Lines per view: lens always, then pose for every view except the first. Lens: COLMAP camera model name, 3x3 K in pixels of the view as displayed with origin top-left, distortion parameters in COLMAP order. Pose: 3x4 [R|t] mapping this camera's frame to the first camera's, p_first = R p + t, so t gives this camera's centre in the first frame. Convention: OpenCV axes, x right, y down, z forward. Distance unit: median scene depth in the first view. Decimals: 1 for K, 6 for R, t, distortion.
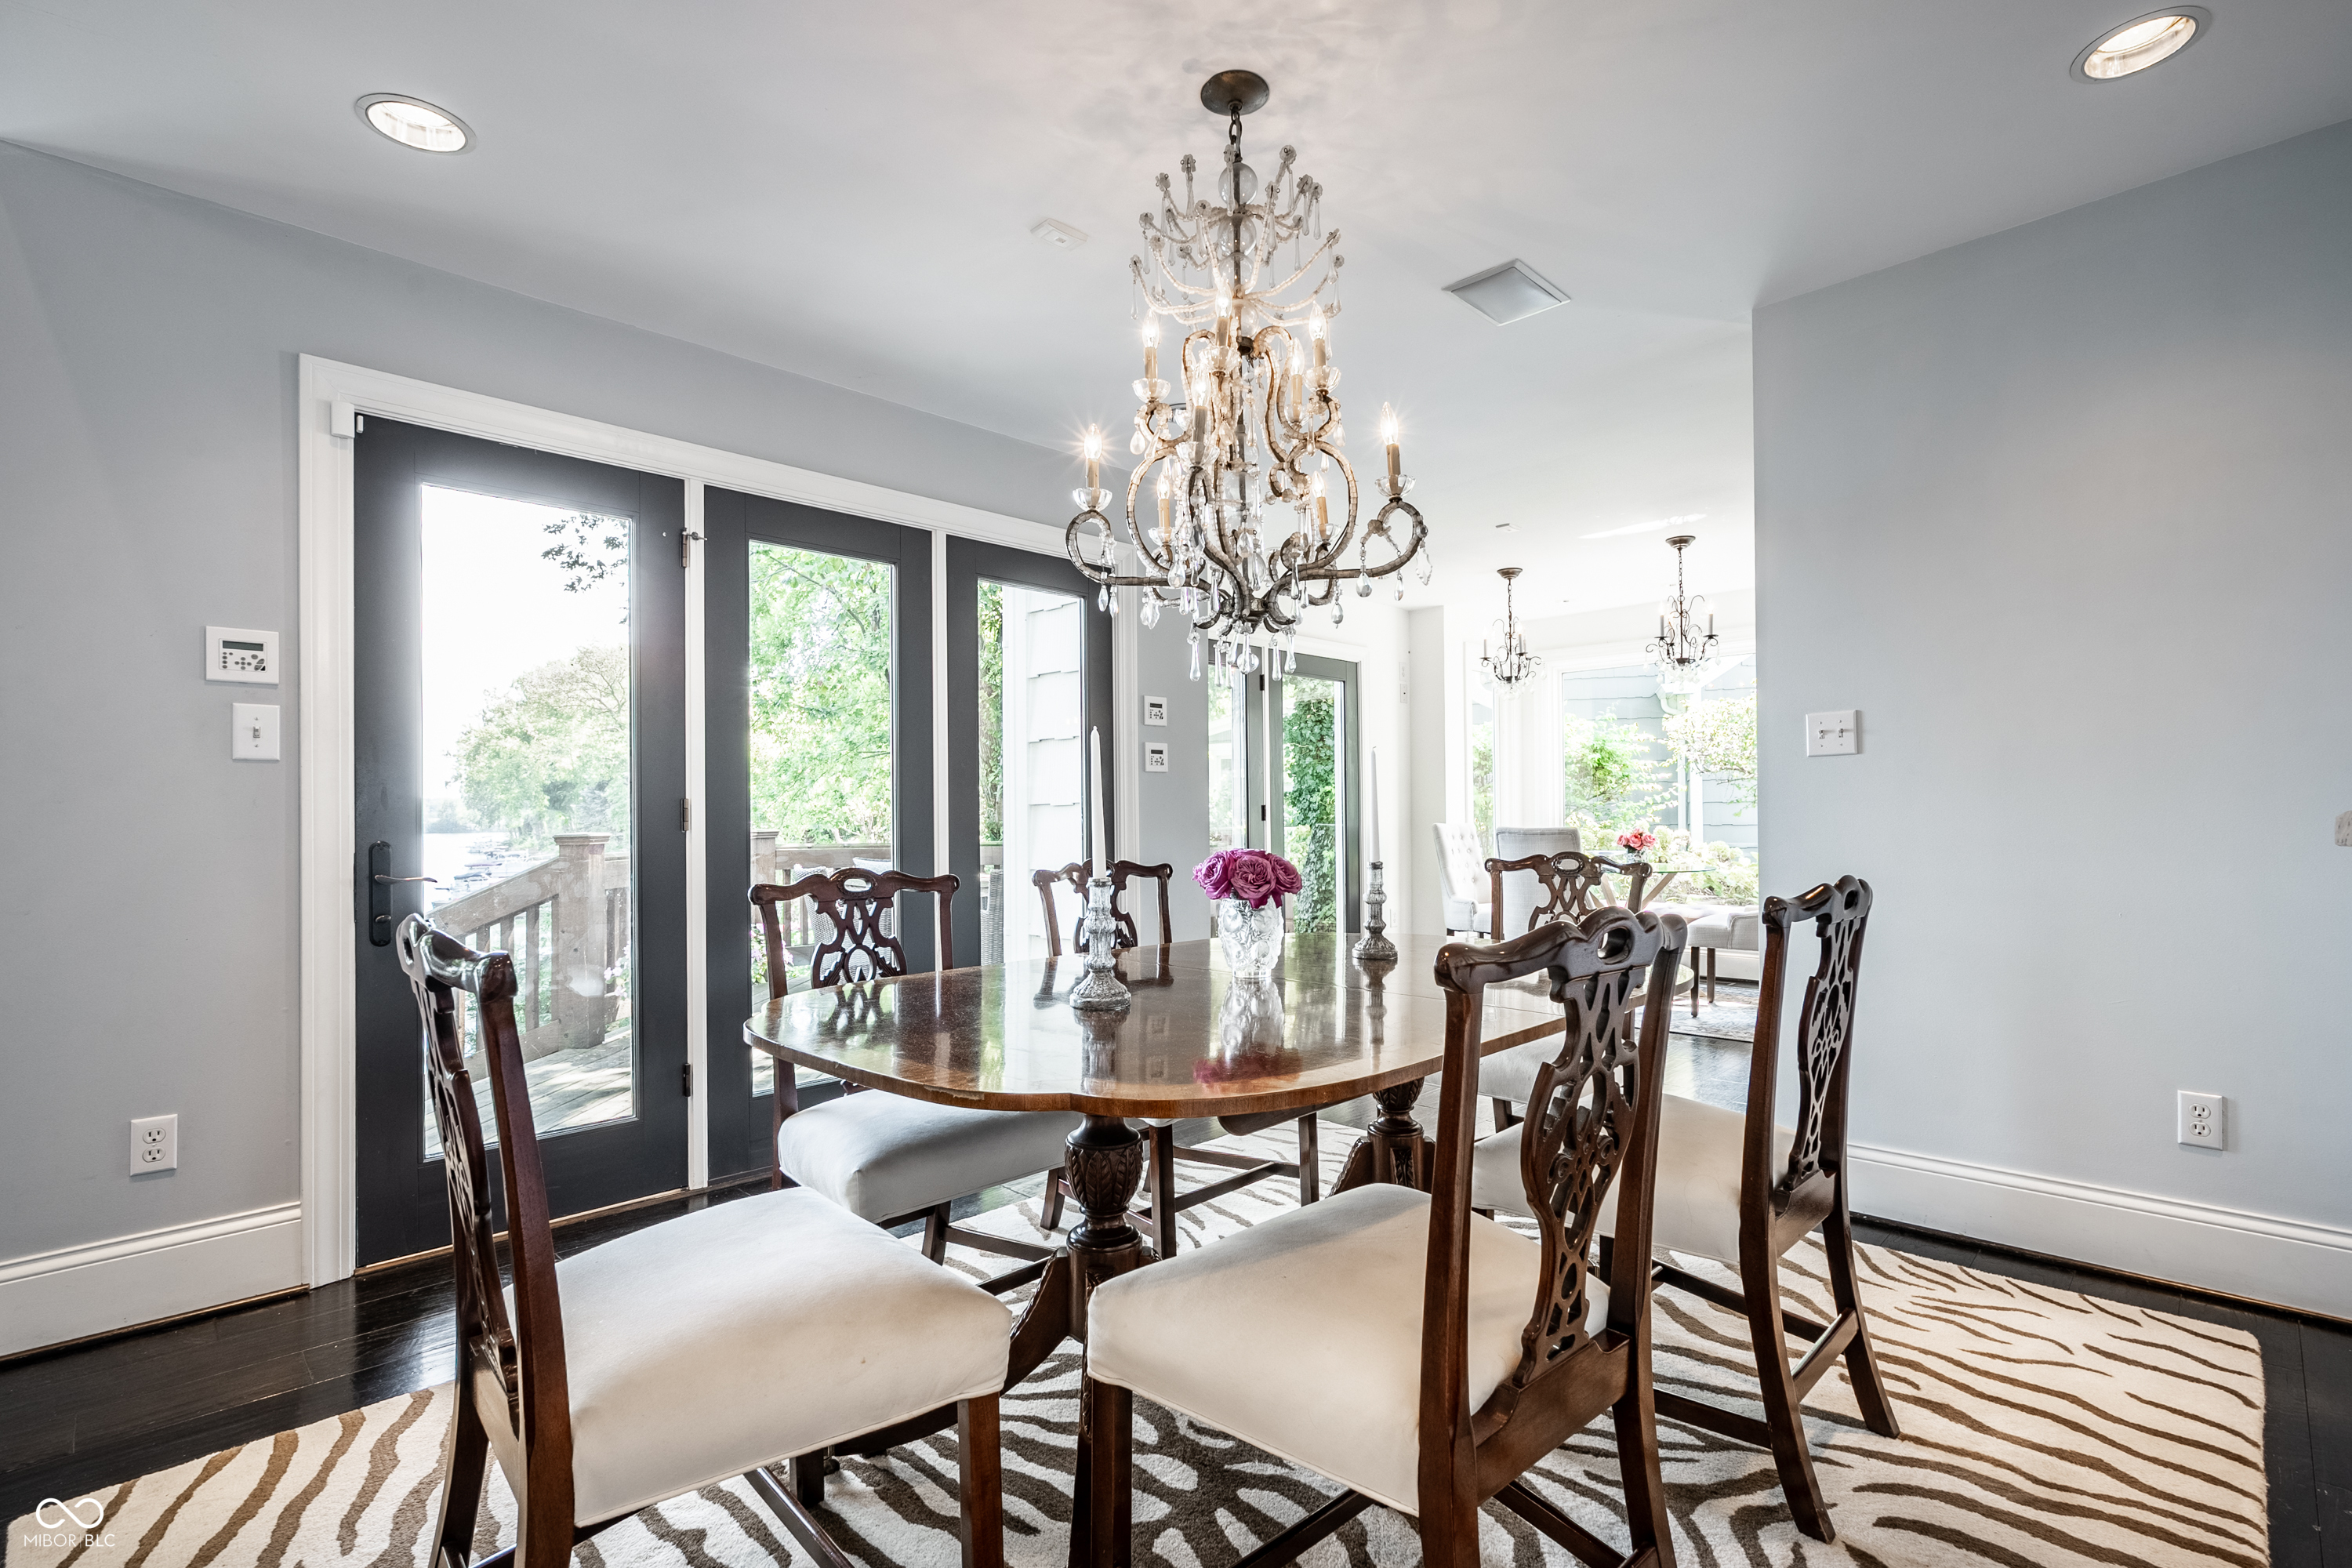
lens RADIAL K [[1068.1, 0, 1194.0], [0, 1068.1, 807.2], [0, 0, 1]] dist [0.012800, 0.000060]
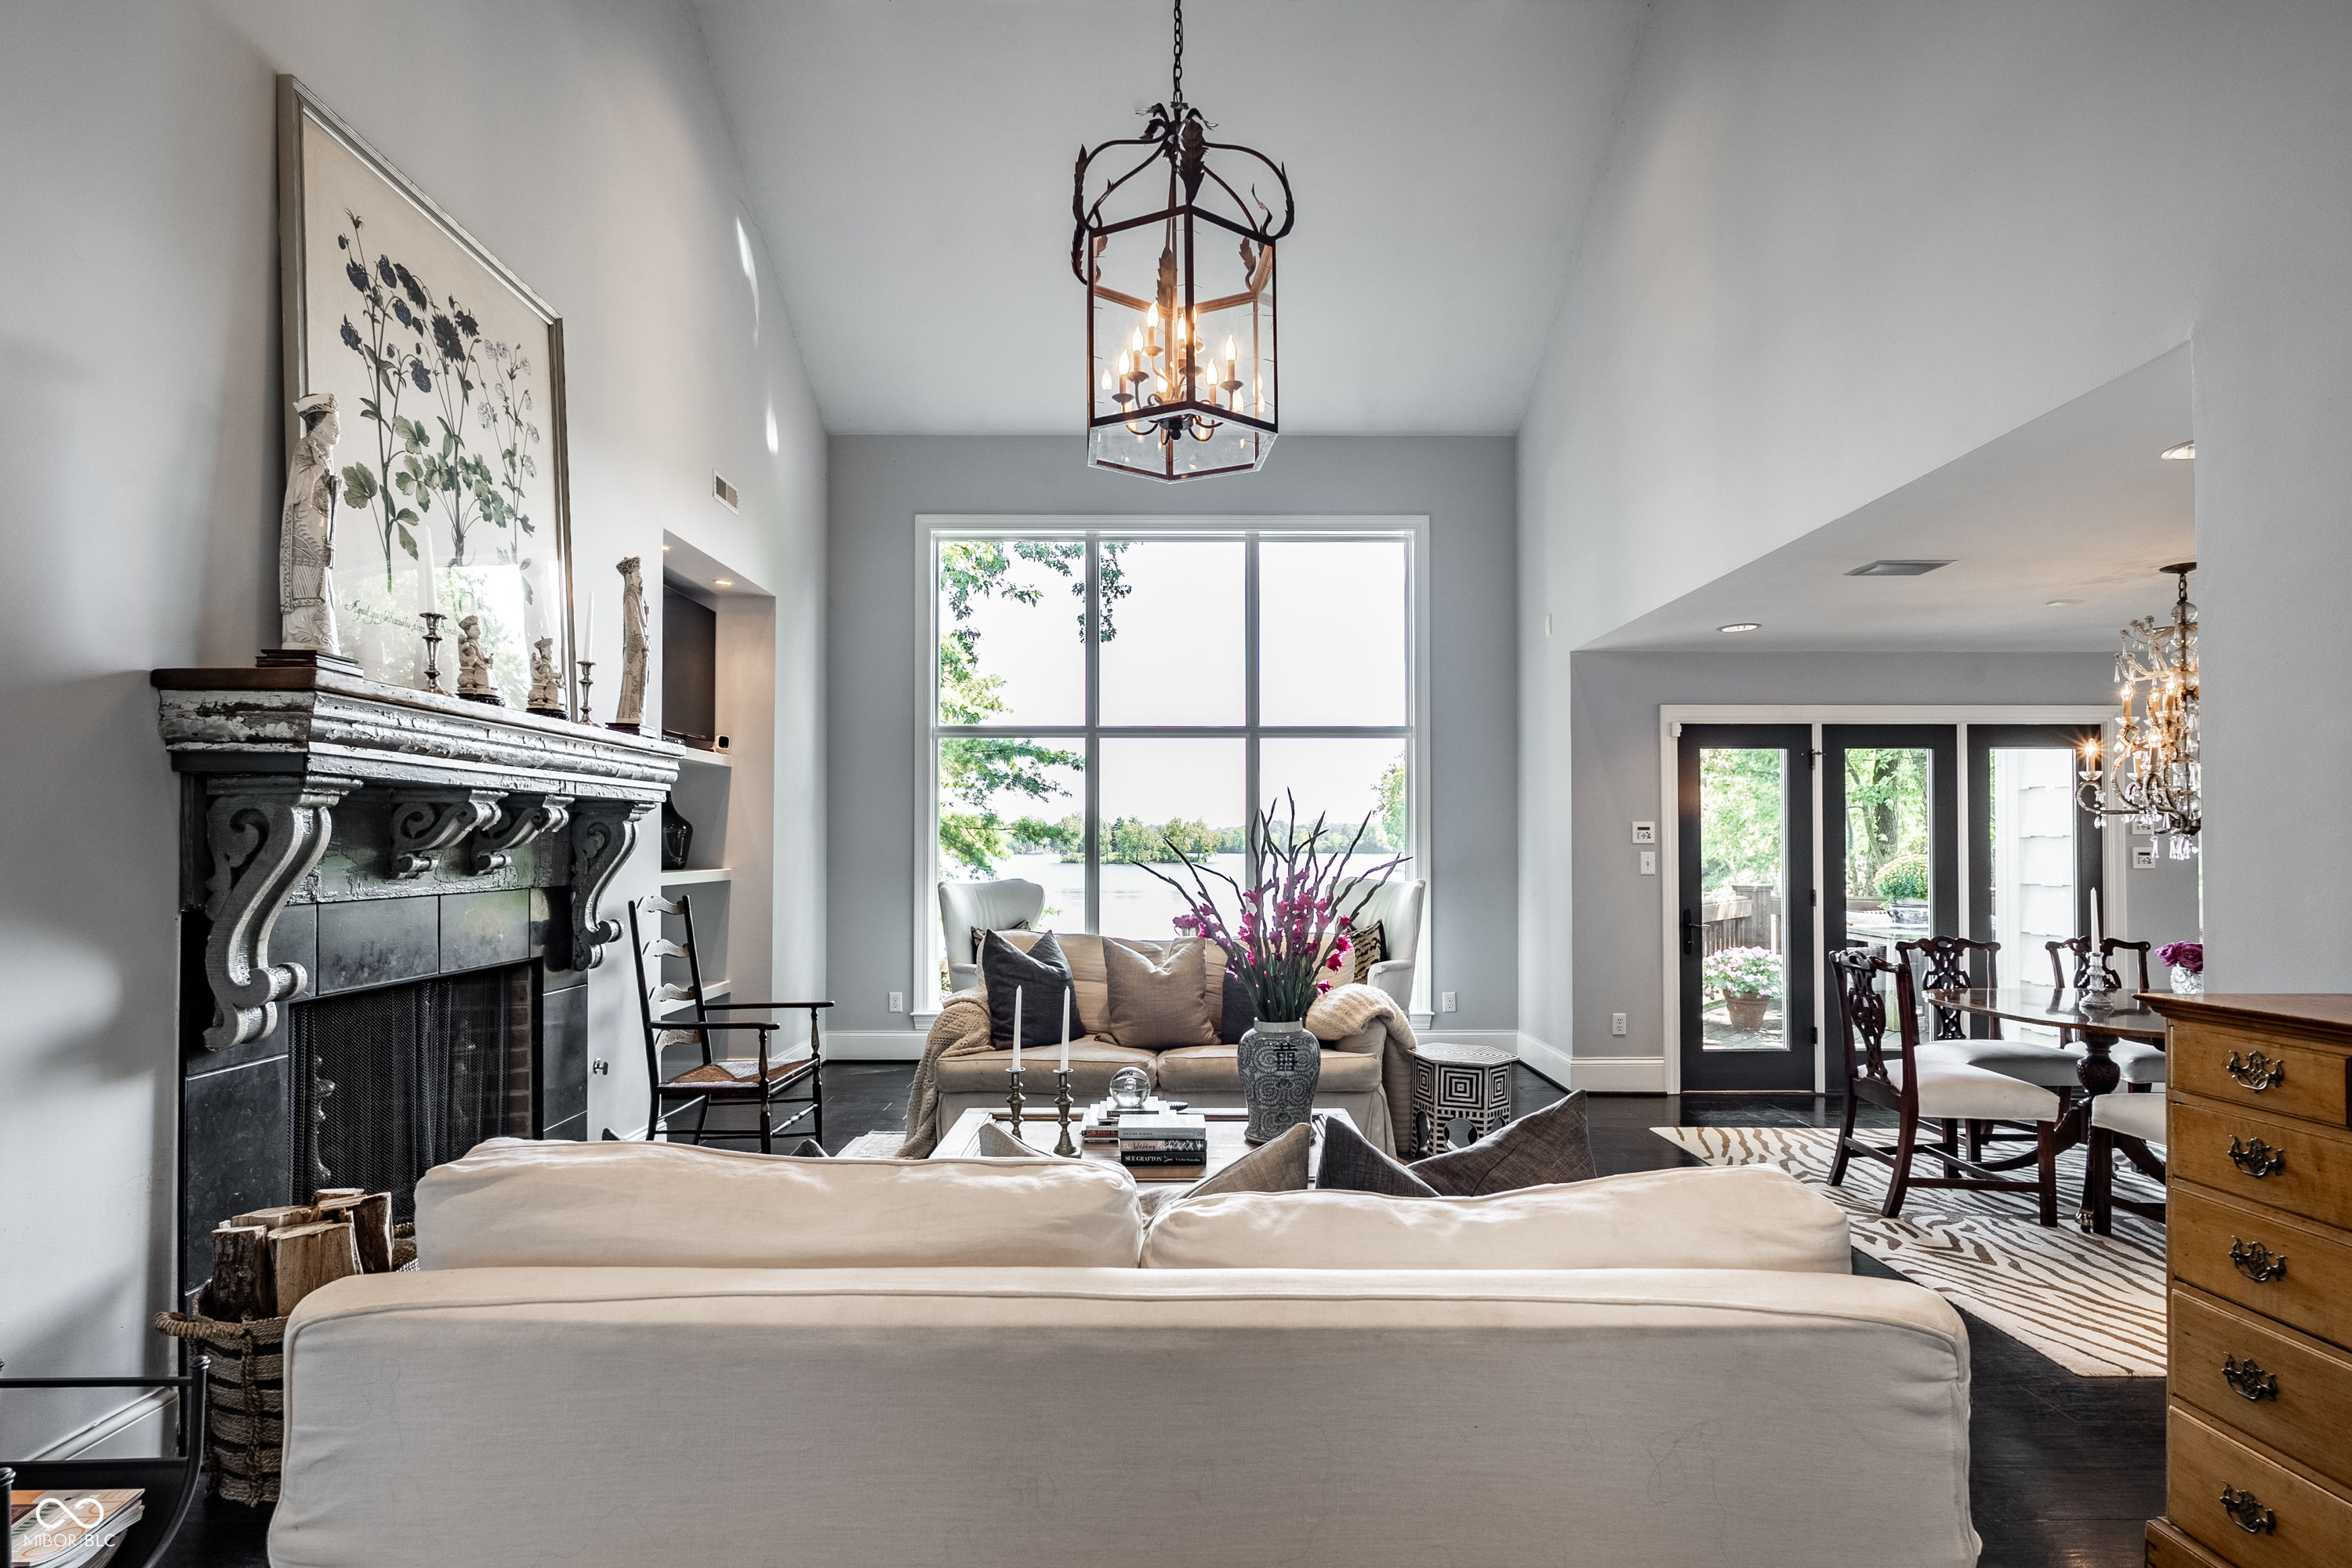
lens RADIAL K [[1088.5, 0, 1173.8], [0, 1088.5, 830.8], [0, 0, 1]] dist [-0.003460, -0.000209]
pose [[0.710400, 0.001201, -0.703797, 0.092791], [-0.002005, 0.999998, -0.000317, -0.121779], [0.703795, 0.001636, 0.710401, -1.313473]]
